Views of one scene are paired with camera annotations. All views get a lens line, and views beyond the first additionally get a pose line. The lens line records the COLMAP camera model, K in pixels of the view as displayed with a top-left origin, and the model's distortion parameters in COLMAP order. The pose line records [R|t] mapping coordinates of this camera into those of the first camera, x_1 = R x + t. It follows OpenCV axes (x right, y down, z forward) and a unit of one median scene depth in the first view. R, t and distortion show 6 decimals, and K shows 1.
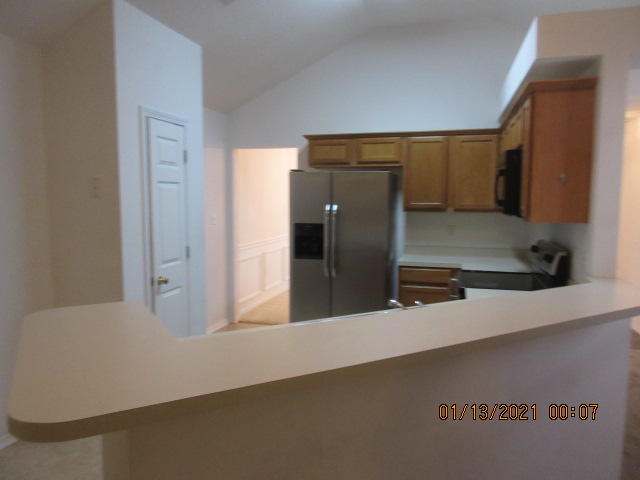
lens RADIAL K [[478.1, 0, 320.0], [0, 478.1, 240.0], [0, 0, 1]] dist [0.004538, 0.004098]
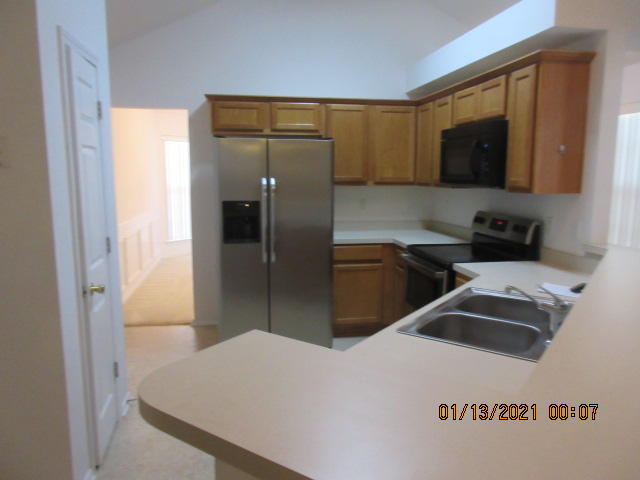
lens RADIAL K [[478.1, 0, 320.0], [0, 478.1, 240.0], [0, 0, 1]] dist [0.004538, 0.004098]
pose [[0.904958, -0.060205, 0.421219, -0.250331], [0.037611, 0.997383, 0.061752, -0.012737], [-0.423834, -0.040041, 0.904854, 0.179006]]
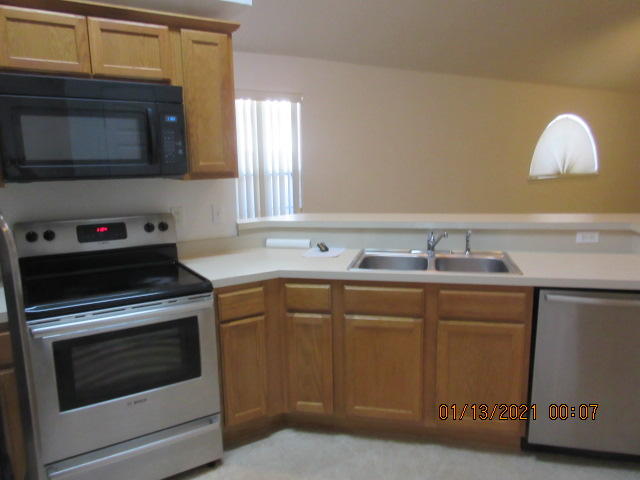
lens RADIAL K [[478.1, 0, 320.0], [0, 478.1, 240.0], [0, 0, 1]] dist [0.004538, 0.004098]
pose [[-0.730791, -0.105379, 0.674418, -0.205938], [0.071566, 0.970738, 0.229227, -0.079225], [-0.678839, 0.215783, -0.701866, 1.012743]]
